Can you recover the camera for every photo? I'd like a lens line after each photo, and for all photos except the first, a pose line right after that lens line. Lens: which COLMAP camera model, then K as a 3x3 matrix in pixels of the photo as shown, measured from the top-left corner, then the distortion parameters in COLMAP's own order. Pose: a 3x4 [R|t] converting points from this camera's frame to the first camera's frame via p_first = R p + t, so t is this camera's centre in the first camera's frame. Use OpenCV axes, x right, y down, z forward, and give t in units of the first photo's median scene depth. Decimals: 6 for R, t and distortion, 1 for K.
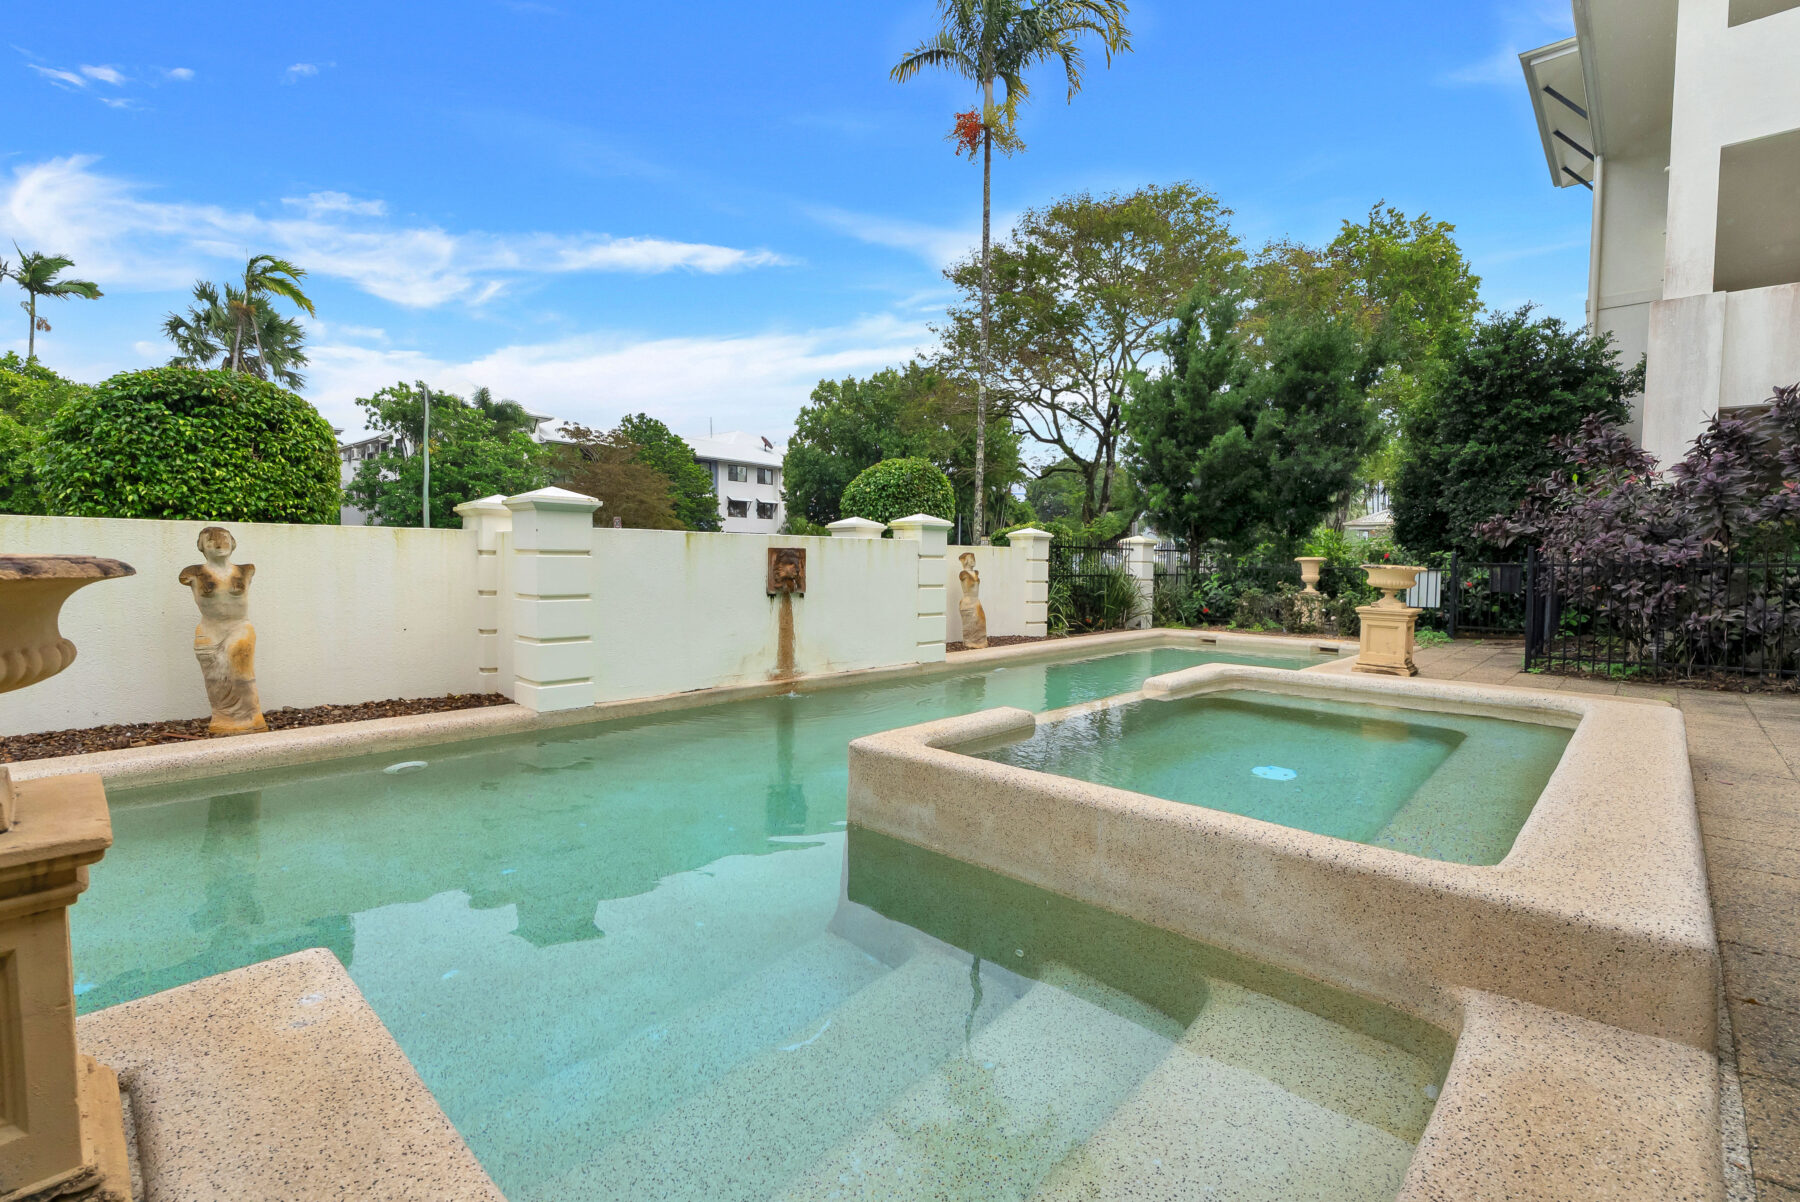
lens RADIAL K [[802.7, 0, 900.0], [0, 802.7, 601.0], [0, 0, 1]] dist [-0.000124, -0.000119]
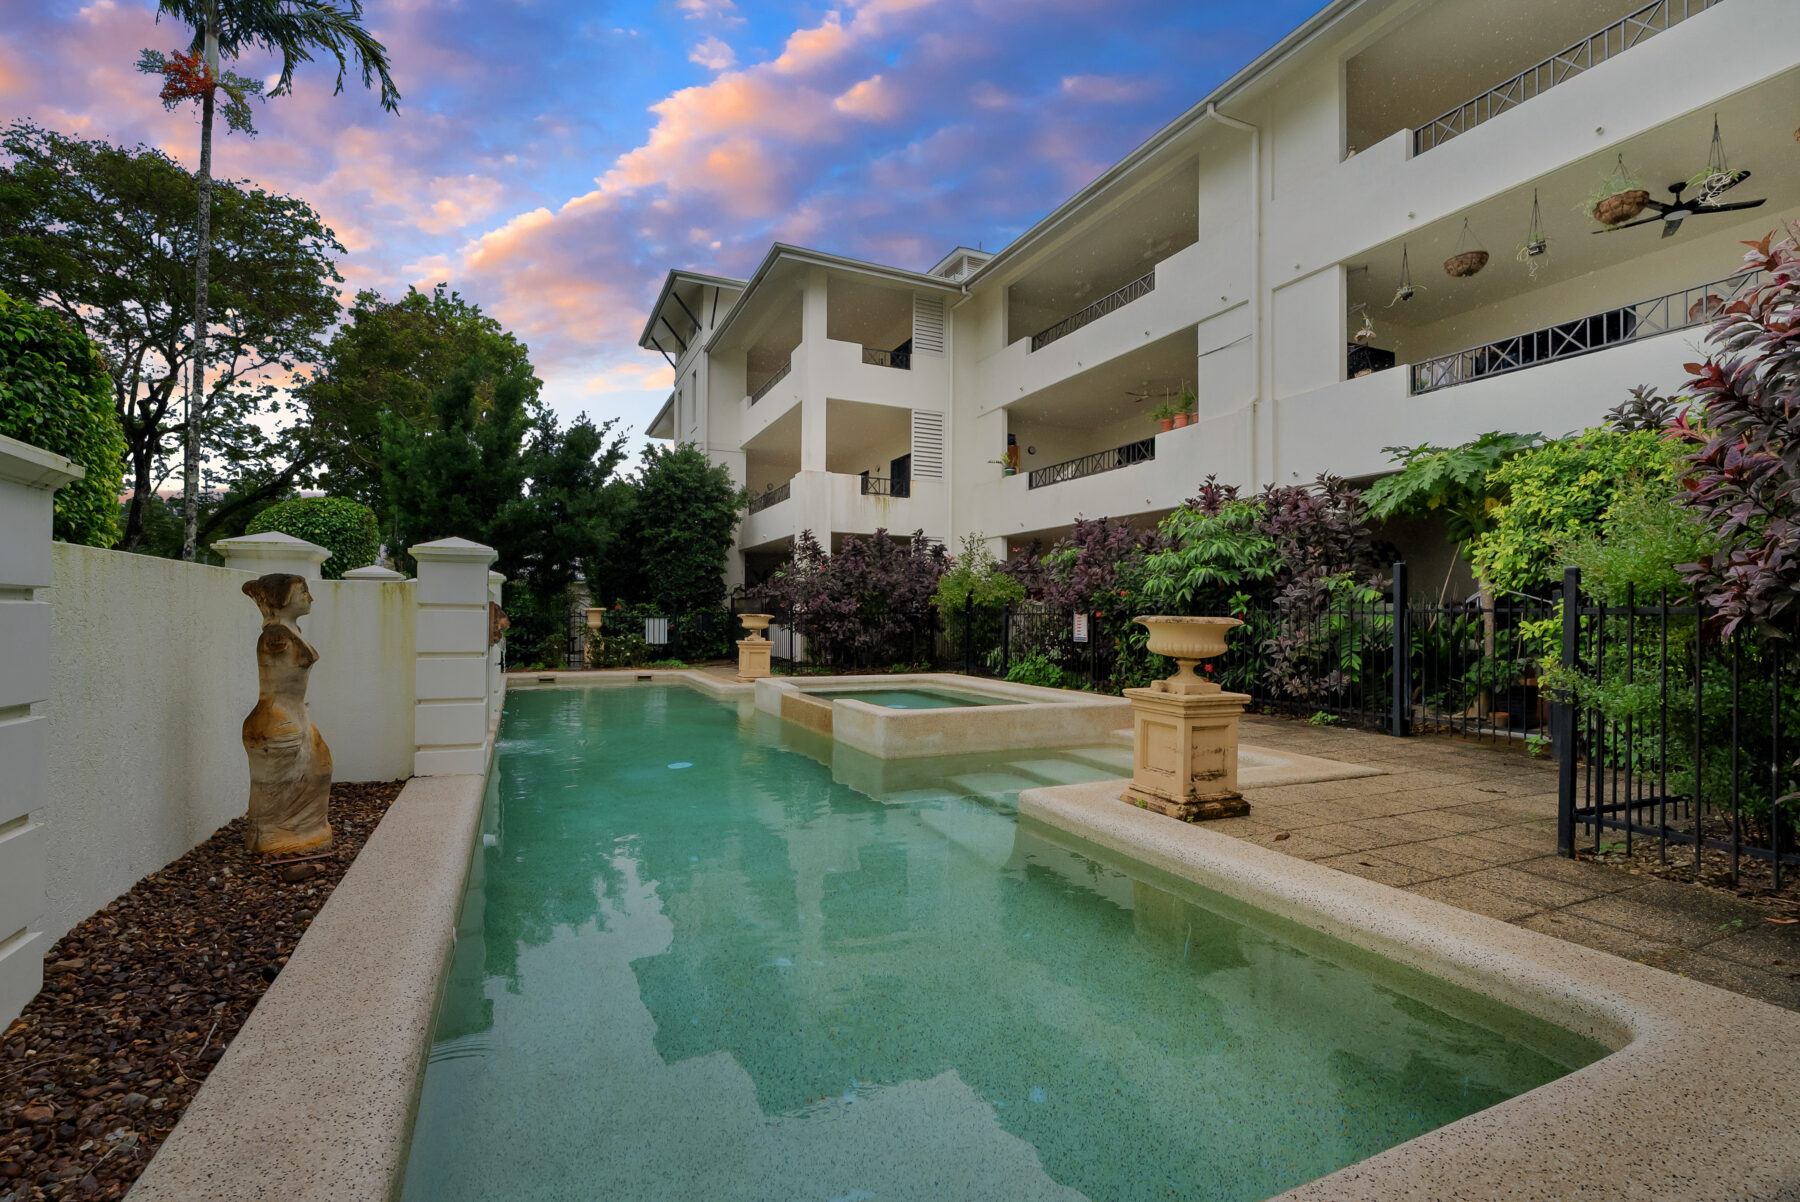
lens RADIAL K [[827.4, 0, 900.0], [0, 827.4, 601.0], [0, 0, 1]] dist [0.001537, 0.000511]
pose [[0.384224, 0.008761, 0.923198, -0.205679], [0.046325, 0.998512, -0.028756, -0.003021], [-0.922077, 0.053816, 0.383247, 0.027808]]
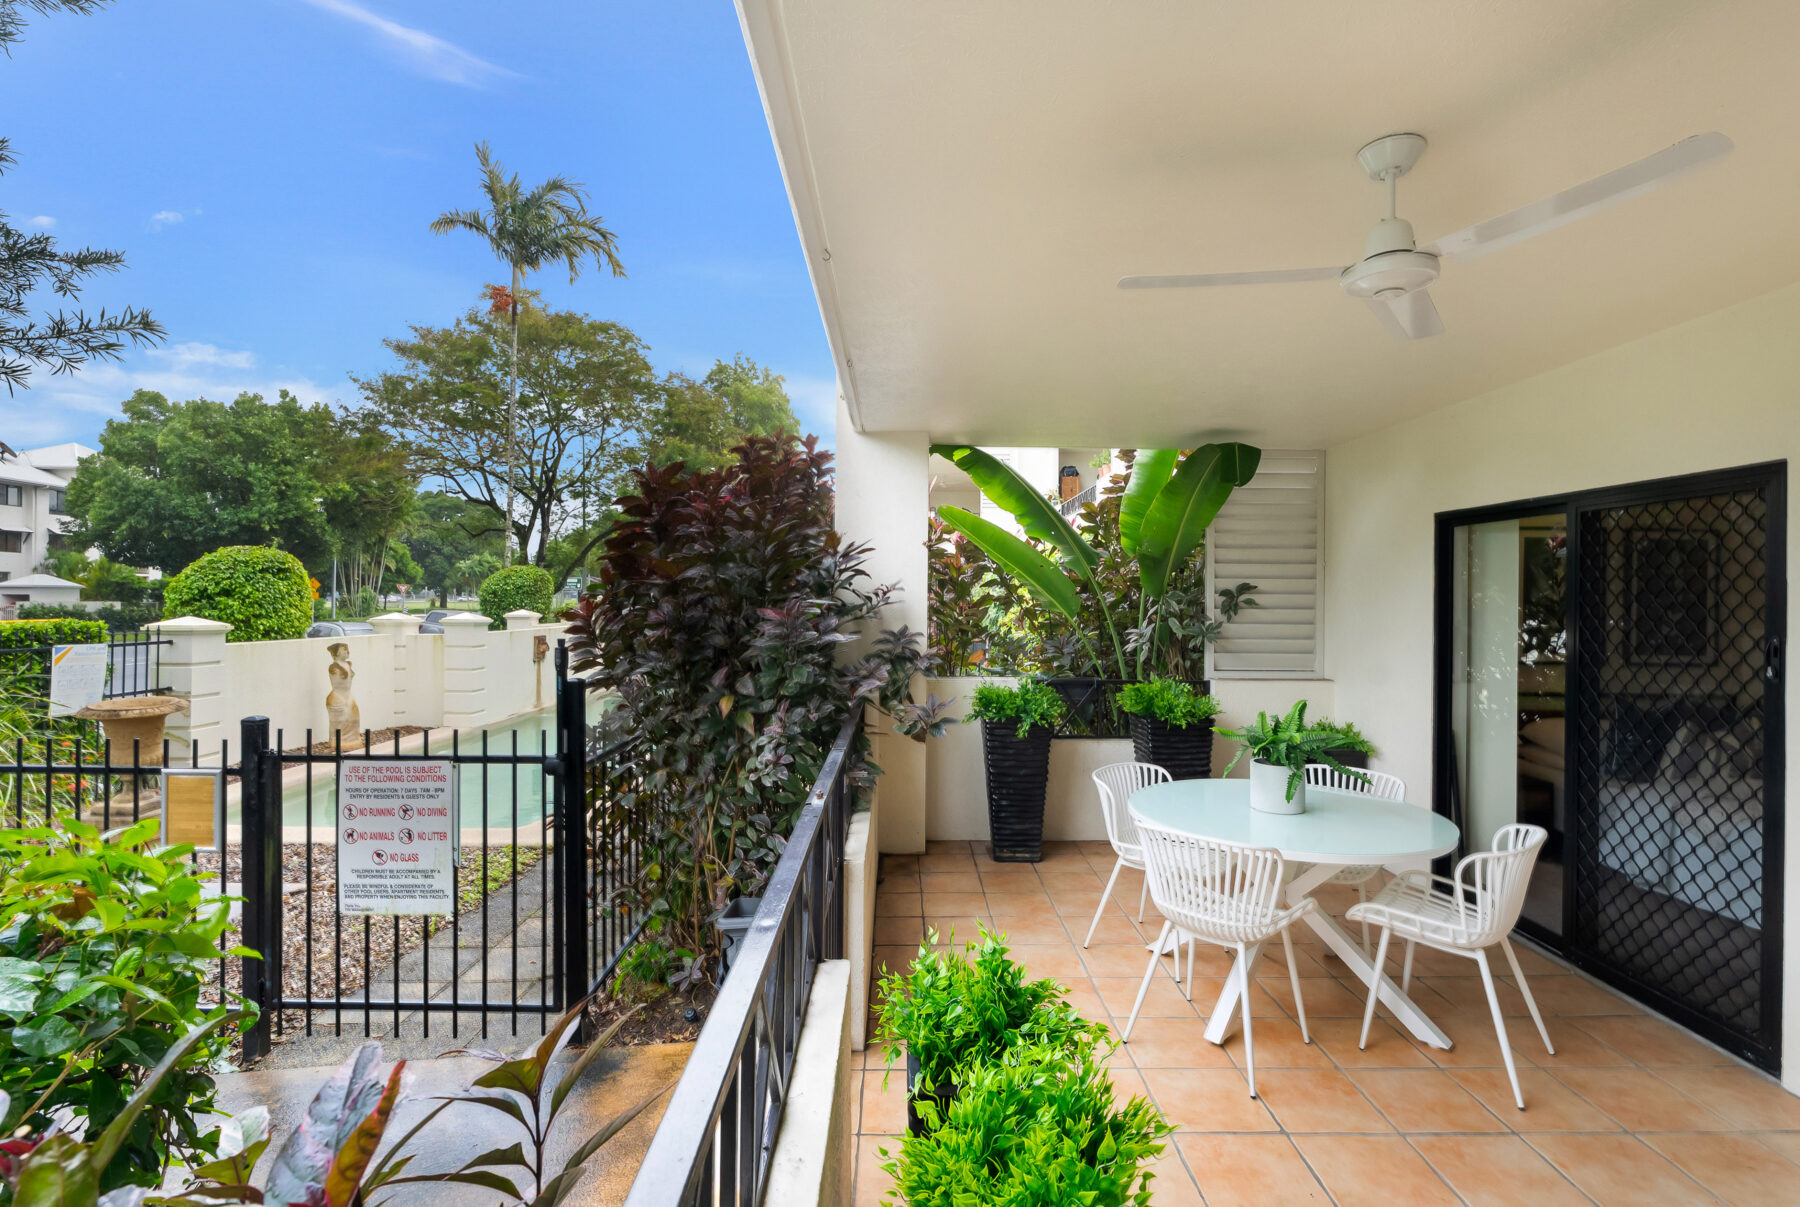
lens RADIAL K [[827.4, 0, 900.0], [0, 827.4, 603.5], [0, 0, 1]] dist [0.001537, 0.000511]
pose [[0.727611, -0.007080, 0.685953, -0.190202], [0.035335, 0.999006, -0.027169, -0.013142], [-0.685079, 0.044006, 0.727138, -0.215520]]
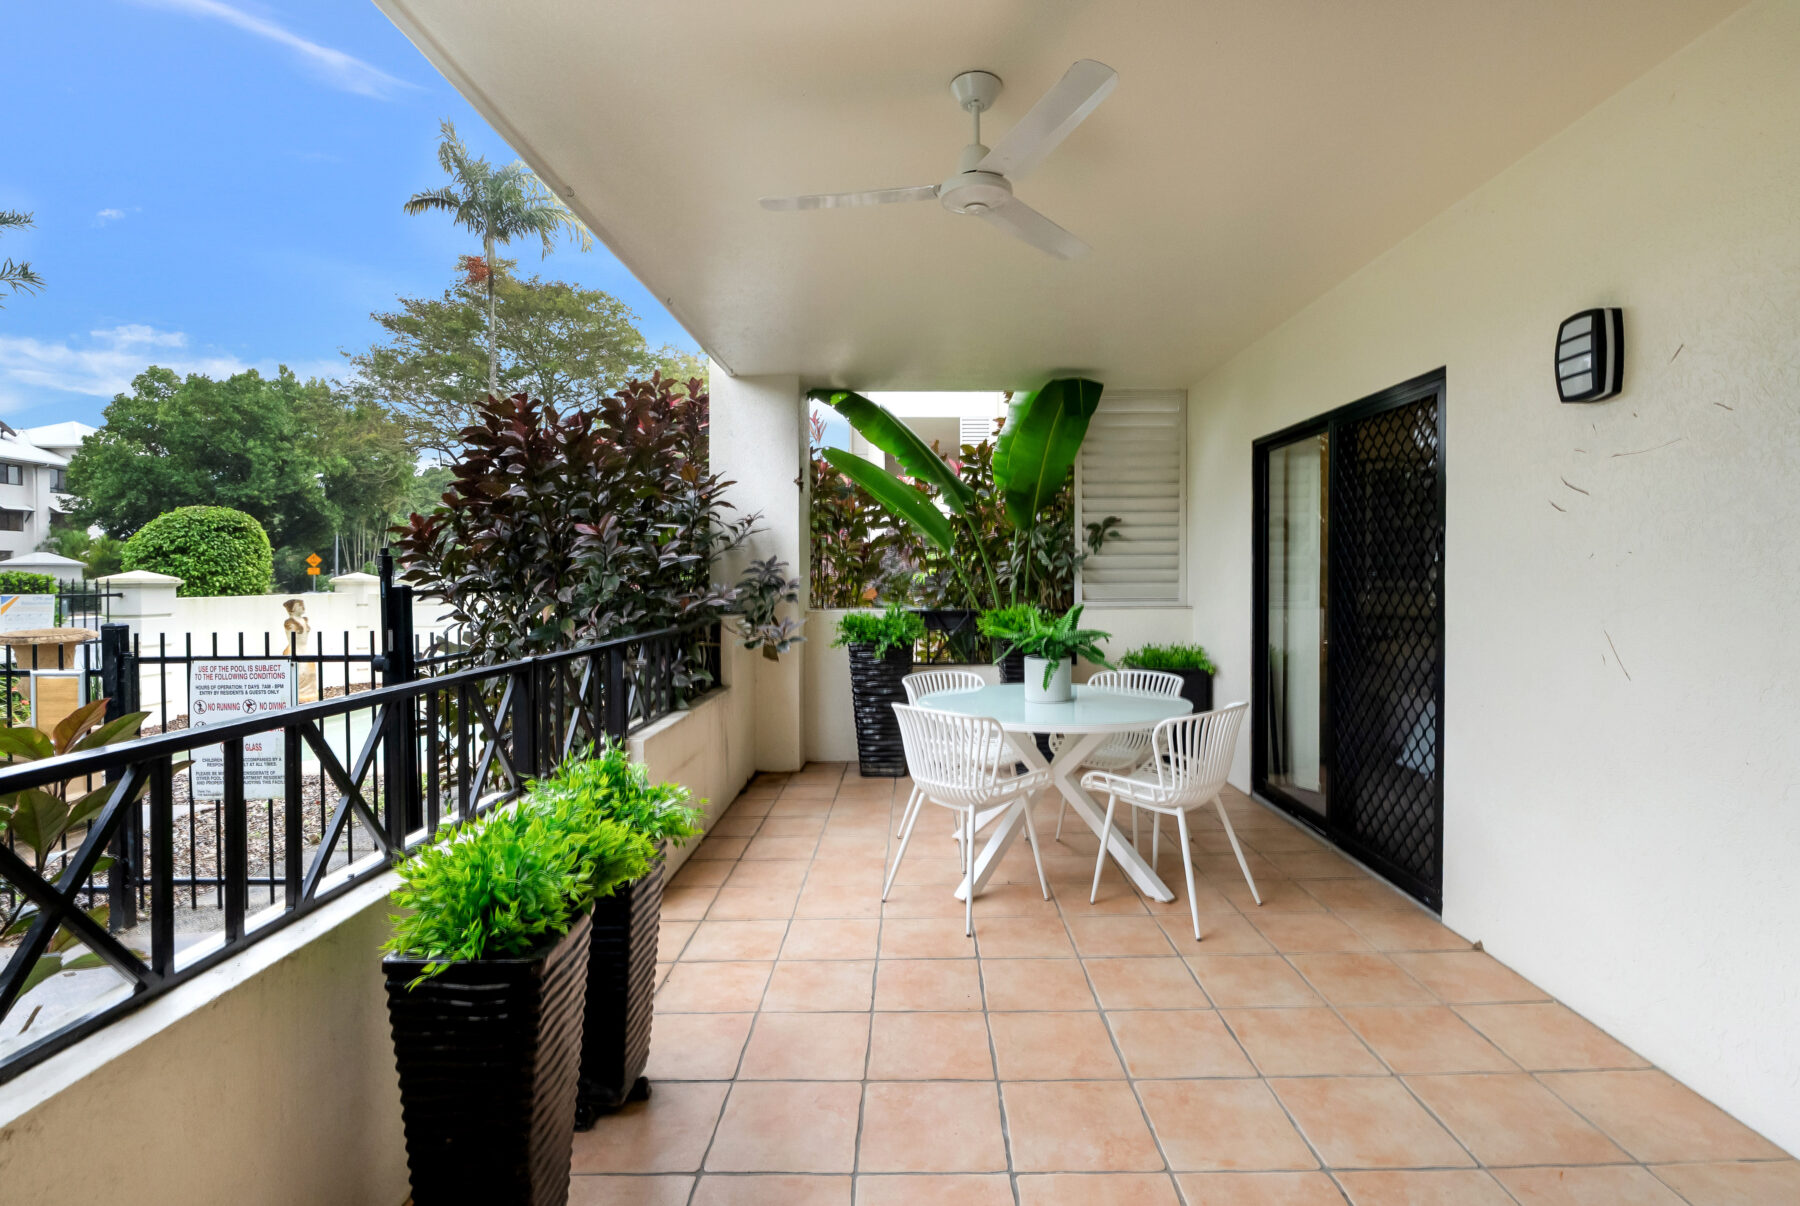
lens RADIAL K [[834.8, 0, 912.1], [0, 834.8, 587.3], [0, 0, 1]] dist [0.001333, 0.001421]
pose [[0.731905, -0.023440, 0.681004, -0.175736], [0.046606, 0.998790, -0.015711, -0.002547], [-0.679811, 0.043238, 0.732112, -0.245211]]
